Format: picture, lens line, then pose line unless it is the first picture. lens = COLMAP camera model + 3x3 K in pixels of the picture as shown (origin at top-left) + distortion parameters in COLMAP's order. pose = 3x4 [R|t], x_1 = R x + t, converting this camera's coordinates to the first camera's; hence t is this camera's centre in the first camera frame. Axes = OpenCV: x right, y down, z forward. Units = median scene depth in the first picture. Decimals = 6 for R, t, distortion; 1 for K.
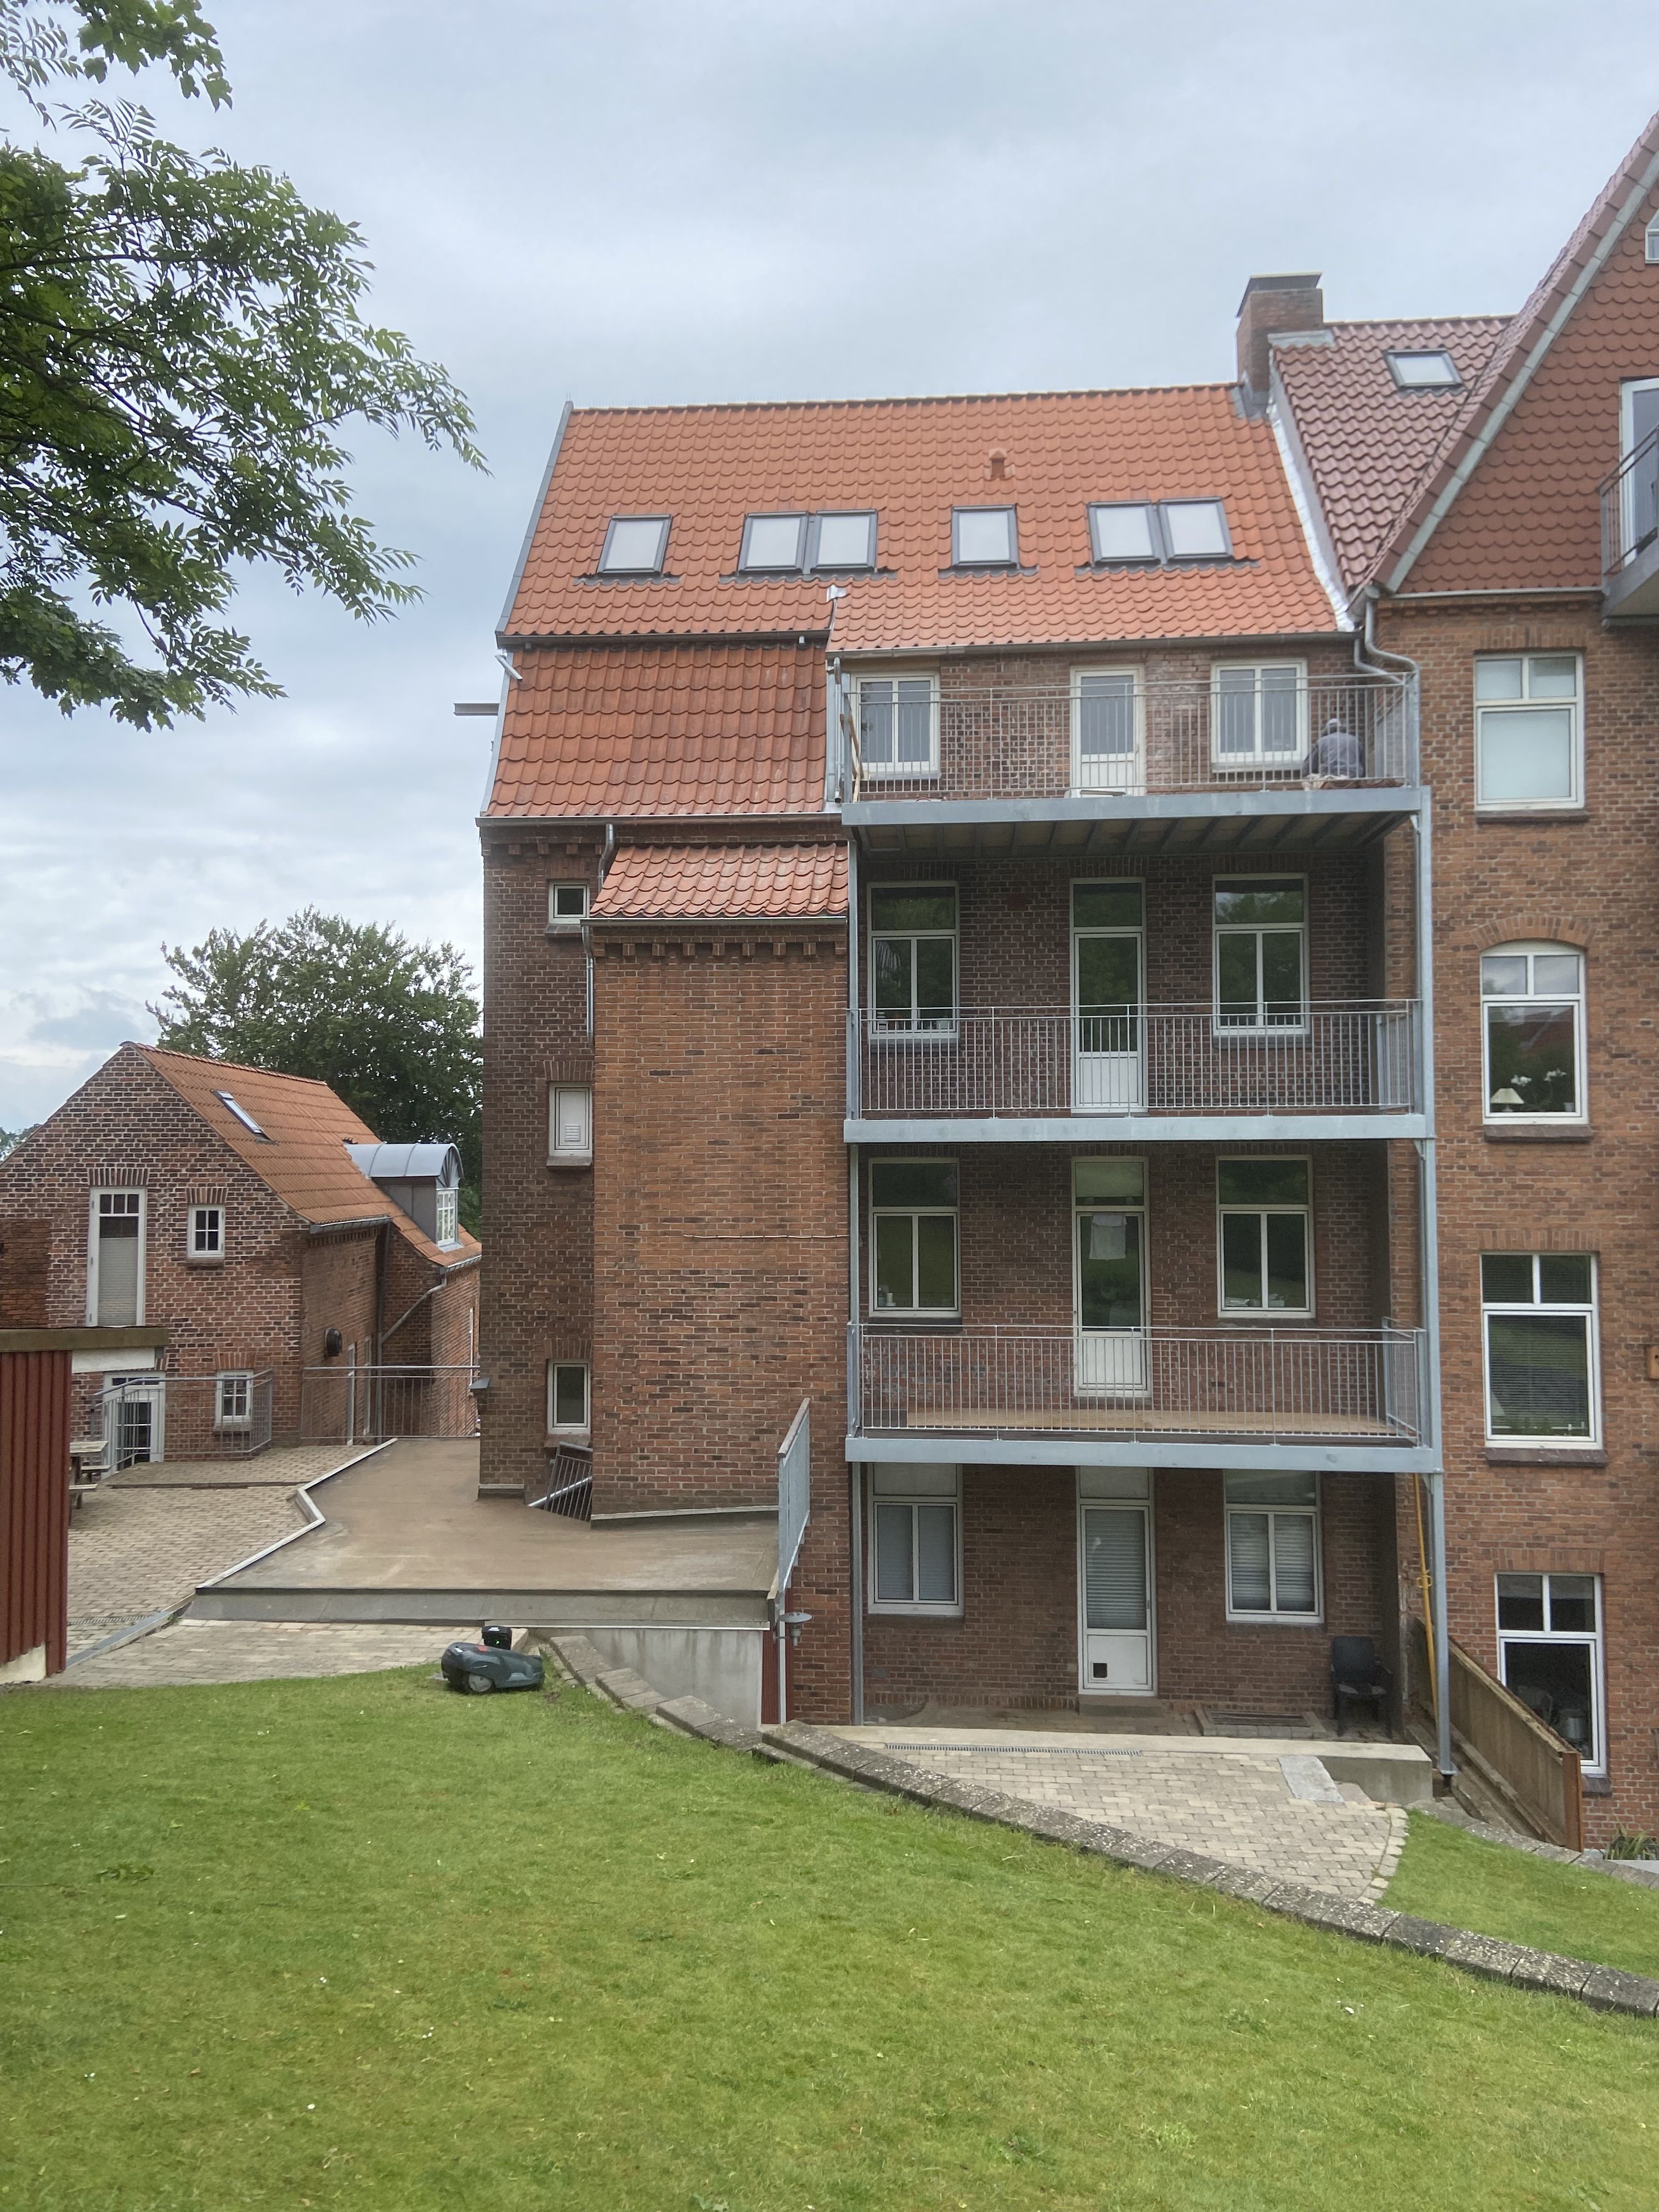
lens RADIAL K [[1662.2, 0, 844.0], [0, 1662.2, 1101.9], [0, 0, 1]] dist [0.086268, -0.017921]
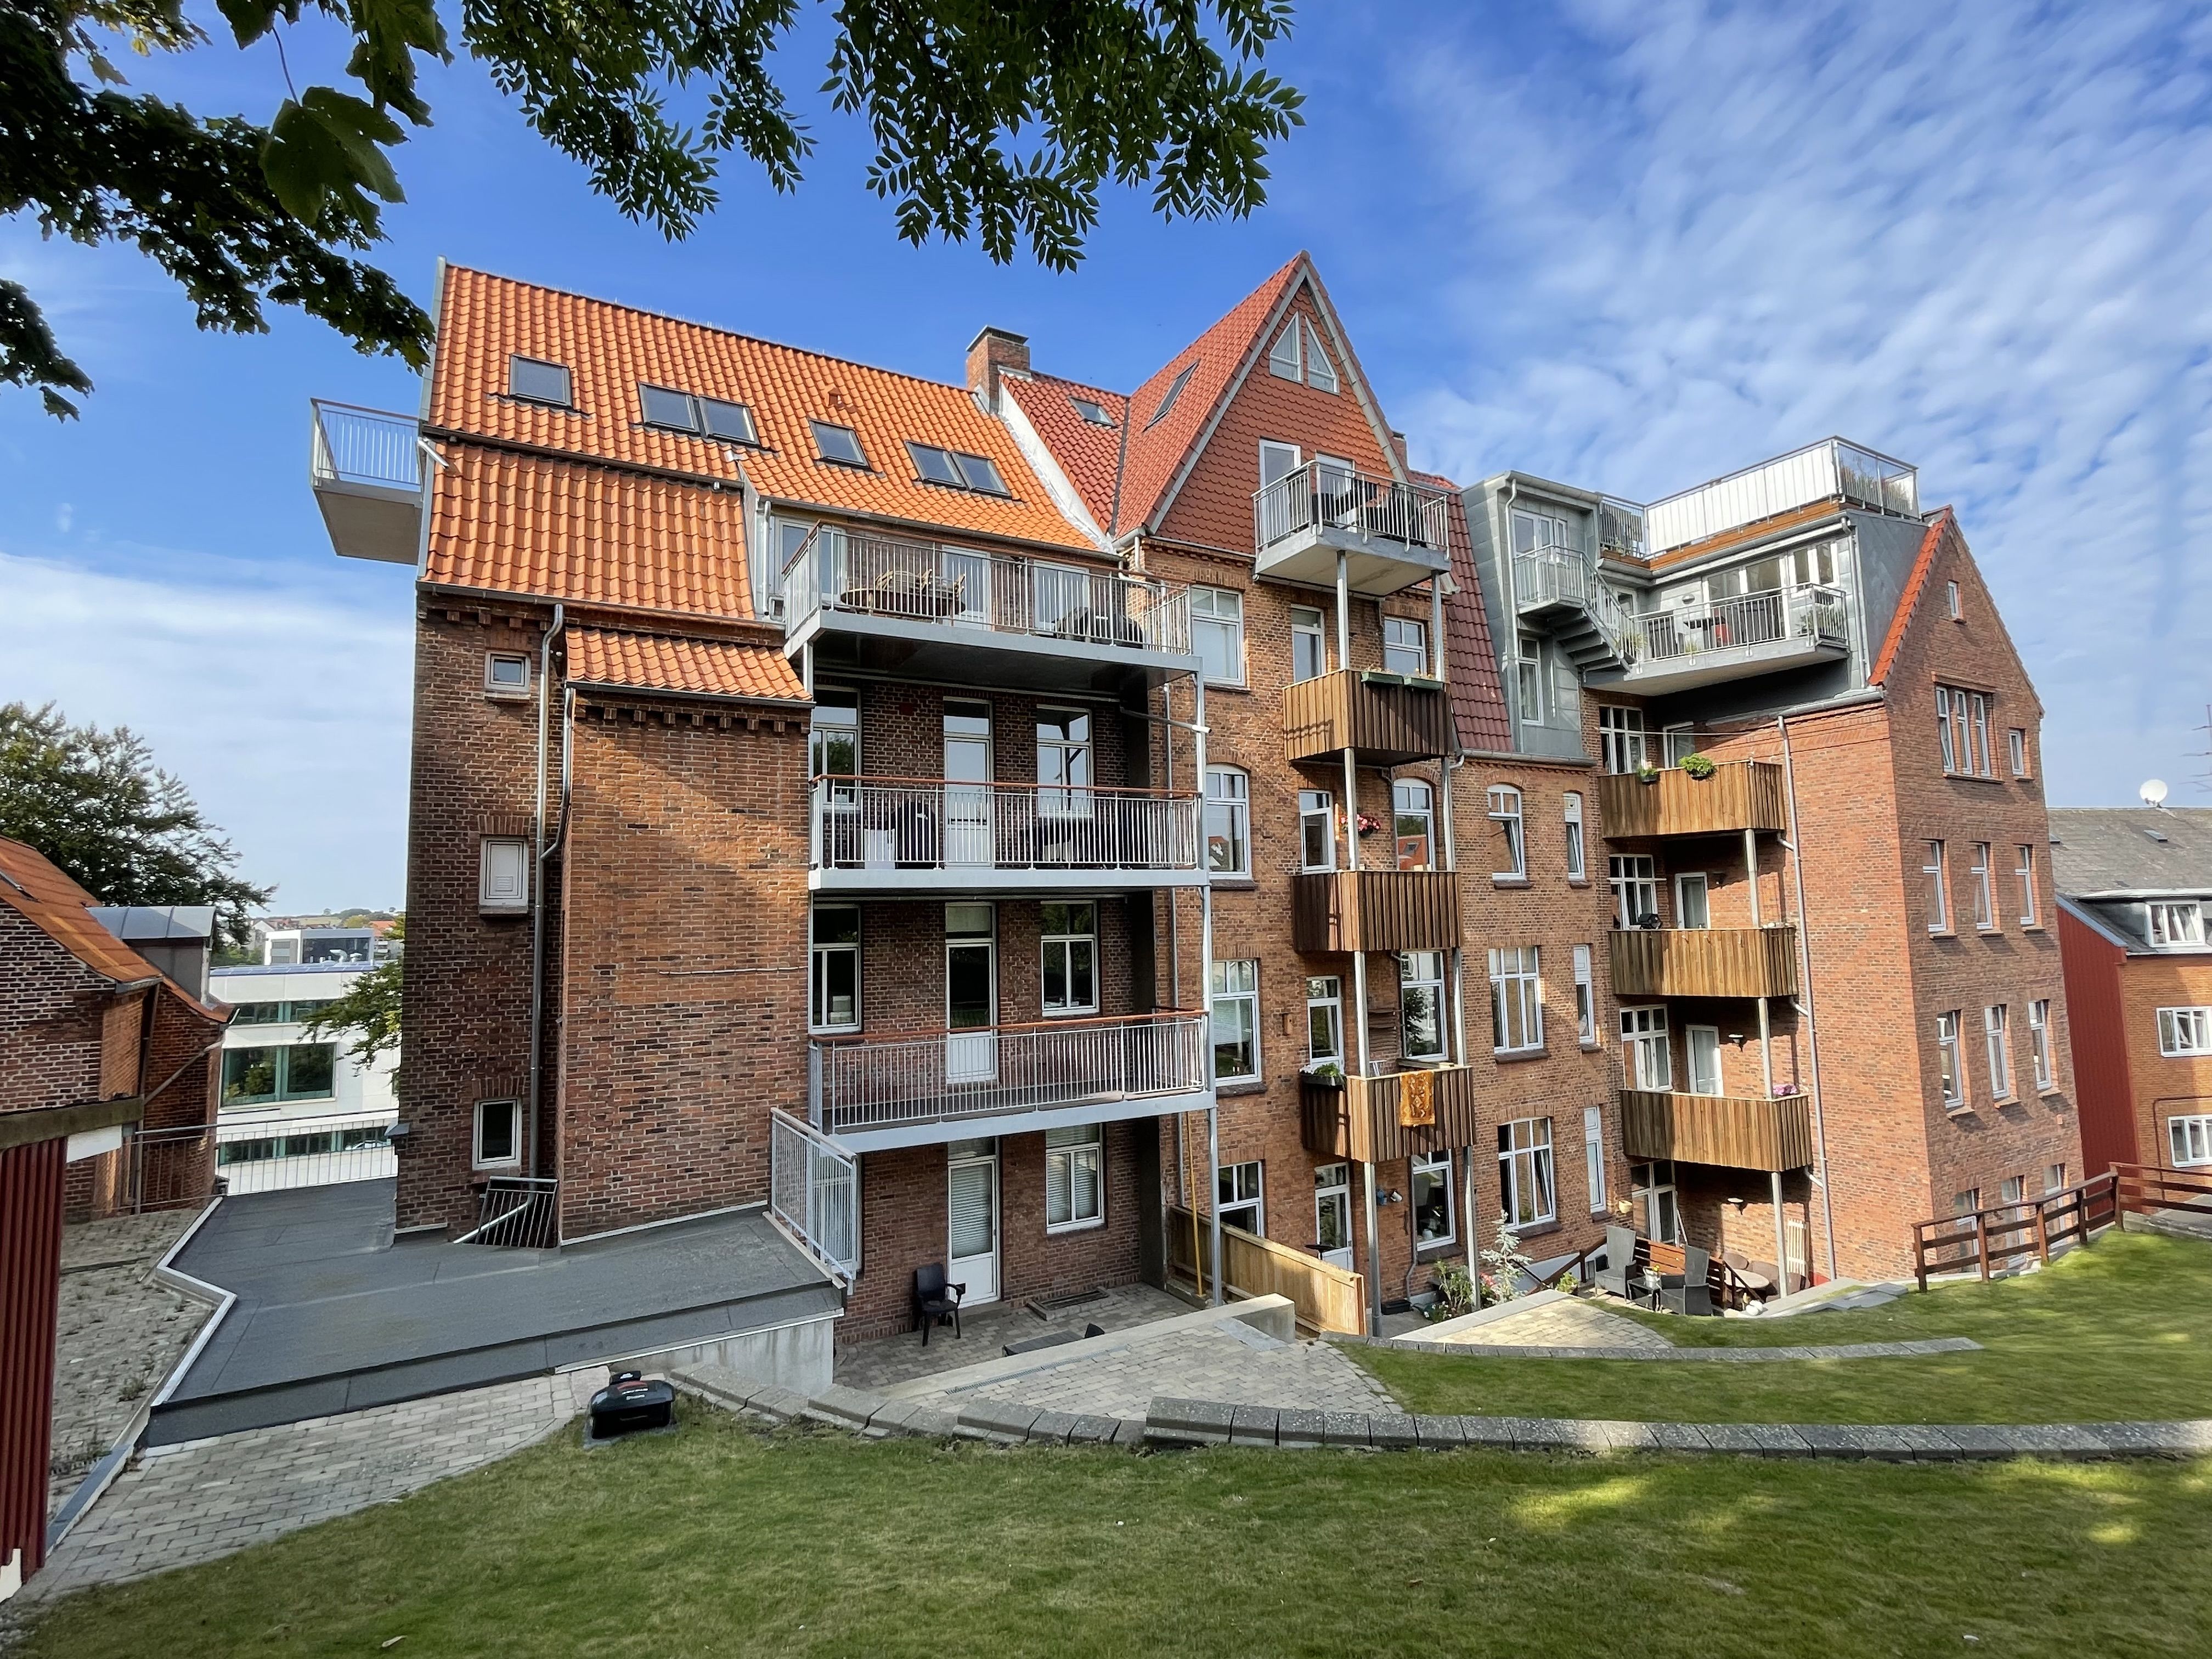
lens RADIAL K [[1057.0, 0, 1106.1], [0, 1057.0, 826.0], [0, 0, 1]] dist [-0.001740, 0.000709]
pose [[0.832038, 0.035104, 0.553607, -0.229928], [-0.002002, 0.998179, -0.060285, 0.023045], [-0.554715, 0.049051, 0.830593, 0.228194]]
